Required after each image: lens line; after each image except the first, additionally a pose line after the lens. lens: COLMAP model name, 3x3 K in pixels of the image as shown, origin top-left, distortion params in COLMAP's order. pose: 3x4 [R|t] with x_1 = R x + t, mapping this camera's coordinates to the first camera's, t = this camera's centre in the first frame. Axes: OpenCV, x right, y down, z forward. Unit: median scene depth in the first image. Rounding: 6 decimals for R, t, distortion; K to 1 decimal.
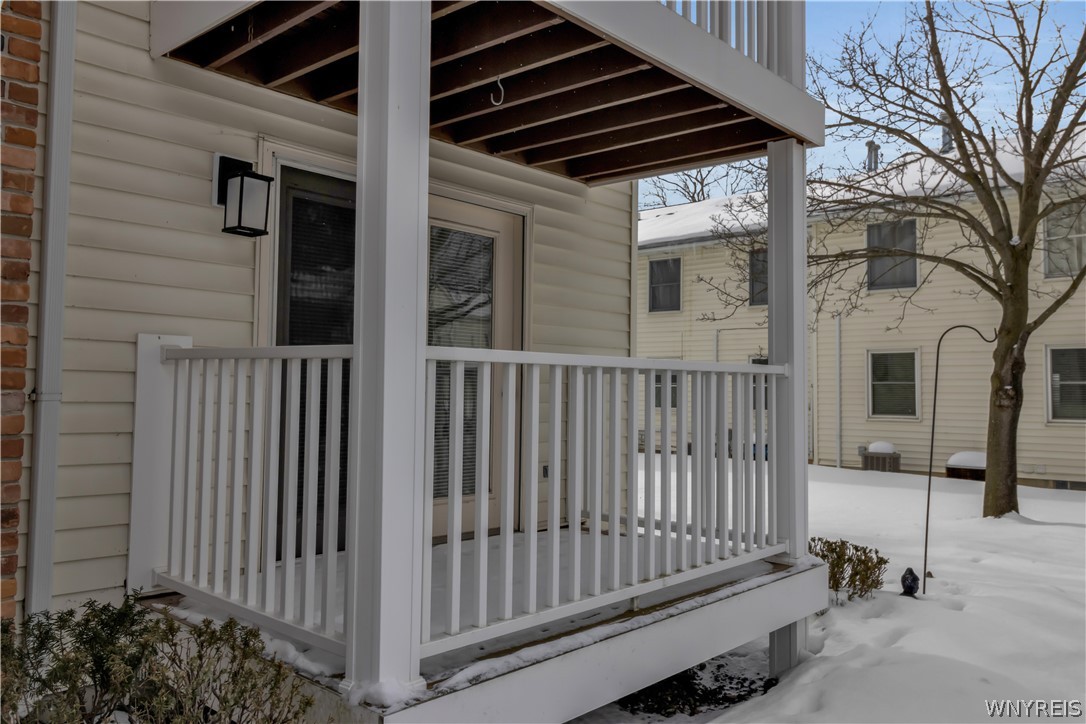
lens RADIAL K [[854.5, 0, 545.2], [0, 854.5, 347.5], [0, 0, 1]] dist [-0.000531, -0.004395]
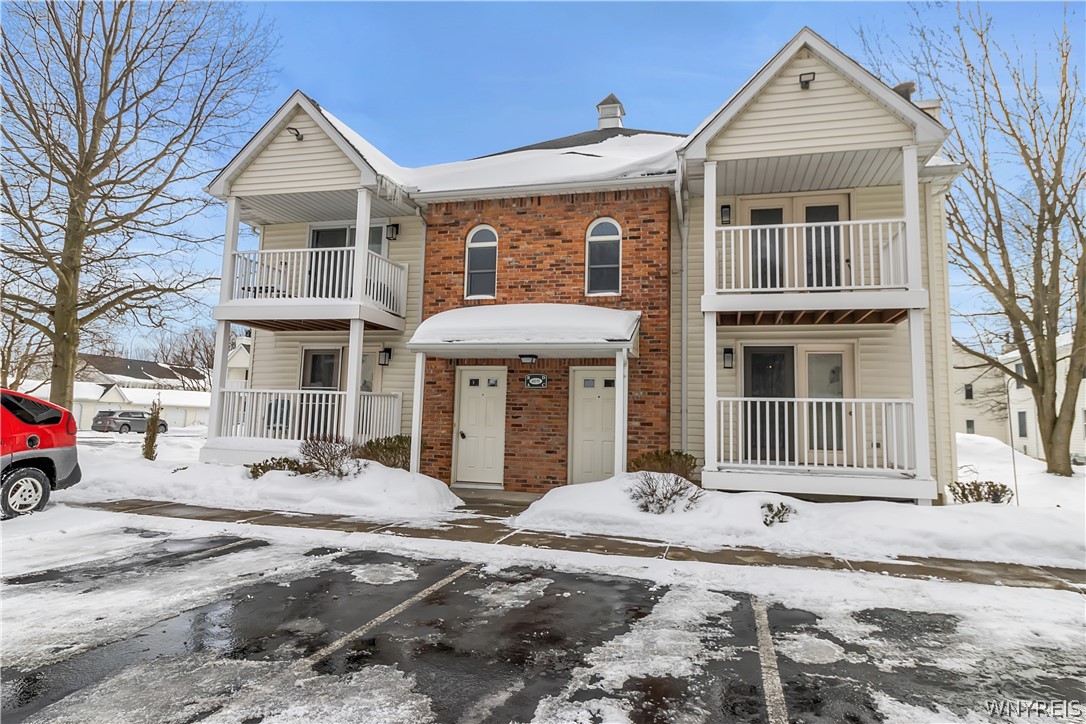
lens RADIAL K [[648.0, 0, 552.1], [0, 648.0, 344.9], [0, 0, 1]] dist [0.003130, 0.000336]
pose [[0.449633, -0.105180, -0.886999, 1.469334], [0.026462, 0.994175, -0.104475, 0.033552], [0.892821, 0.023504, 0.449797, -0.780241]]
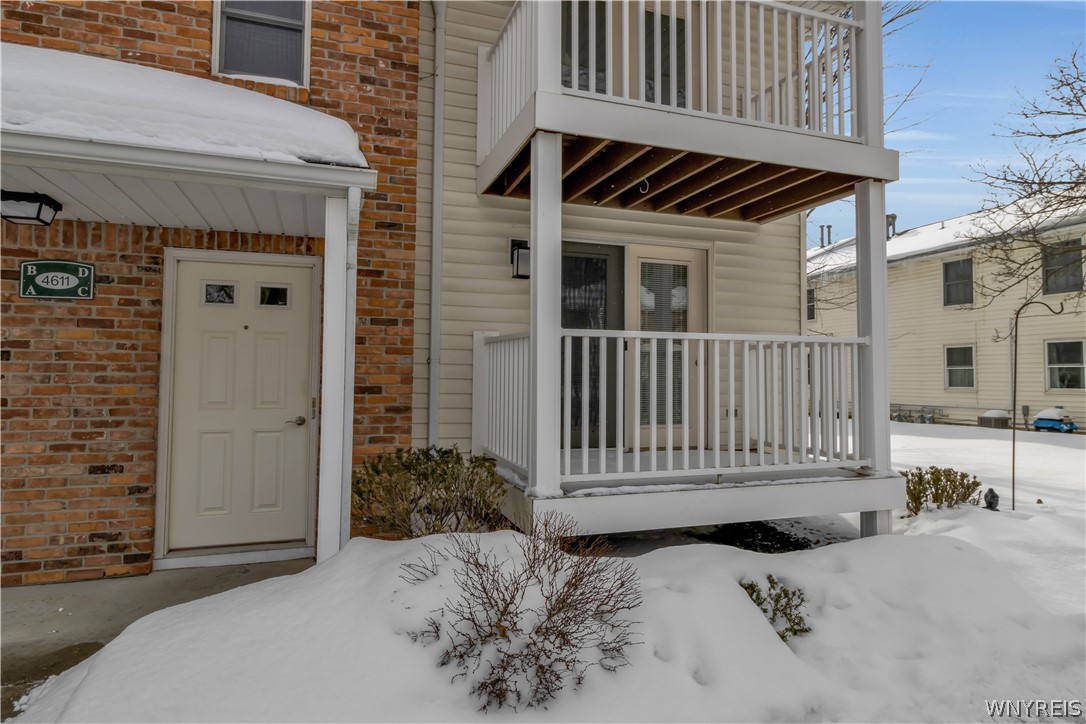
lens RADIAL K [[648.0, 0, 552.1], [0, 648.0, 344.9], [0, 0, 1]] dist [0.003130, 0.000336]
pose [[0.874810, -0.029270, -0.483582, 0.336413], [0.027639, 0.999563, -0.010503, 0.029769], [0.483678, -0.004178, 0.875236, -0.210684]]
